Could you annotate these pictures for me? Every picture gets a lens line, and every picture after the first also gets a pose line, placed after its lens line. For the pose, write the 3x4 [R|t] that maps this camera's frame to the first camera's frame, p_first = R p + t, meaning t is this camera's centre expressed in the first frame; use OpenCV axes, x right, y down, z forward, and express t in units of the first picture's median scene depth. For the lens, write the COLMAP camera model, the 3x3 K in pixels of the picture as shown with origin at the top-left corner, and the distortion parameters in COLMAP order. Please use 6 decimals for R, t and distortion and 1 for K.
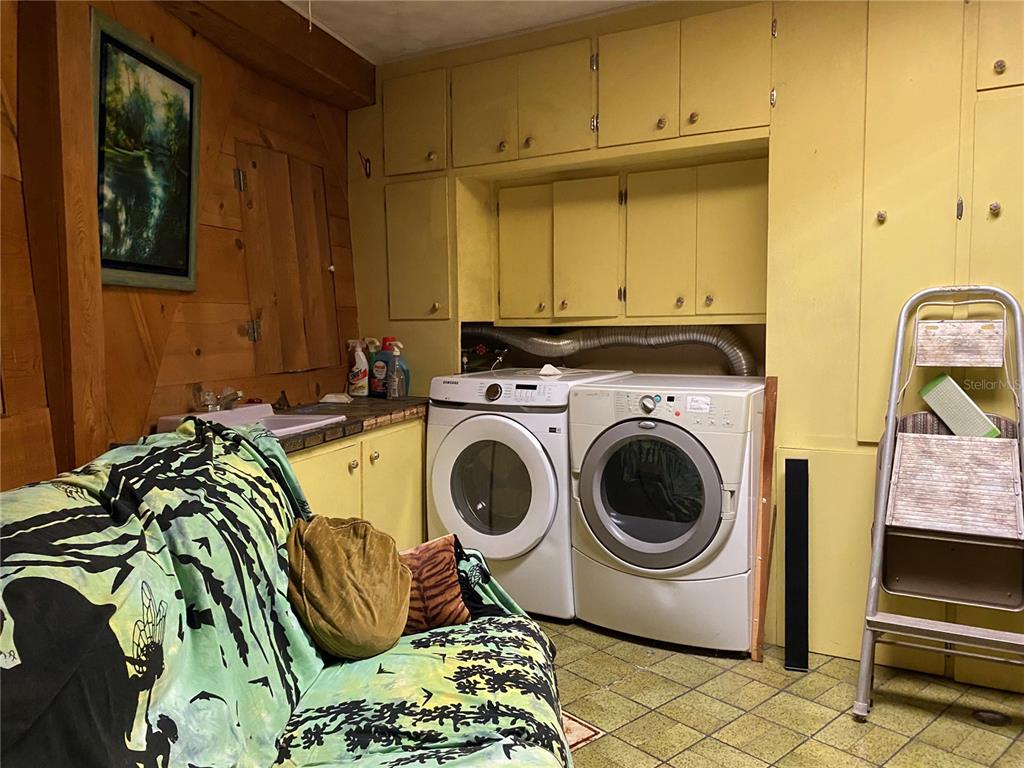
lens RADIAL K [[782.4, 0, 512.0], [0, 782.4, 384.0], [0, 0, 1]] dist [0.027898, -0.049134]
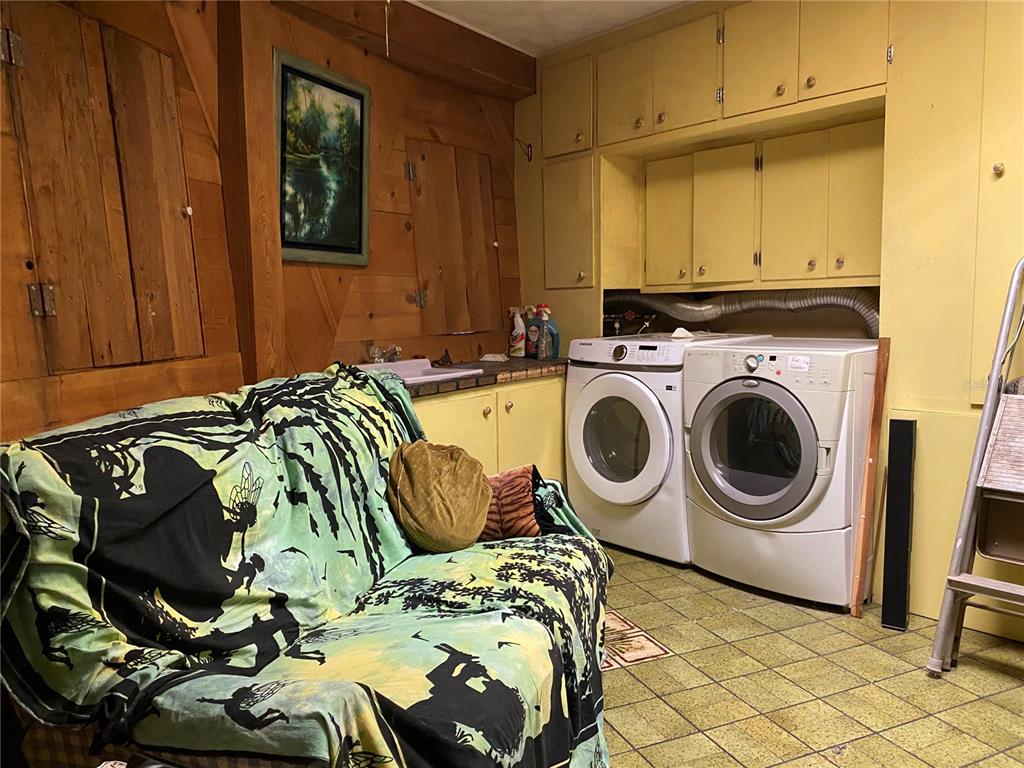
lens RADIAL K [[794.7, 0, 533.1], [0, 794.7, 386.3], [0, 0, 1]] dist [0.167279, -0.465509]
pose [[0.949287, 0.022777, -0.313585, 0.245892], [-0.013815, 0.999431, 0.030772, 0.029175], [0.314107, -0.024879, 0.949061, -0.119980]]
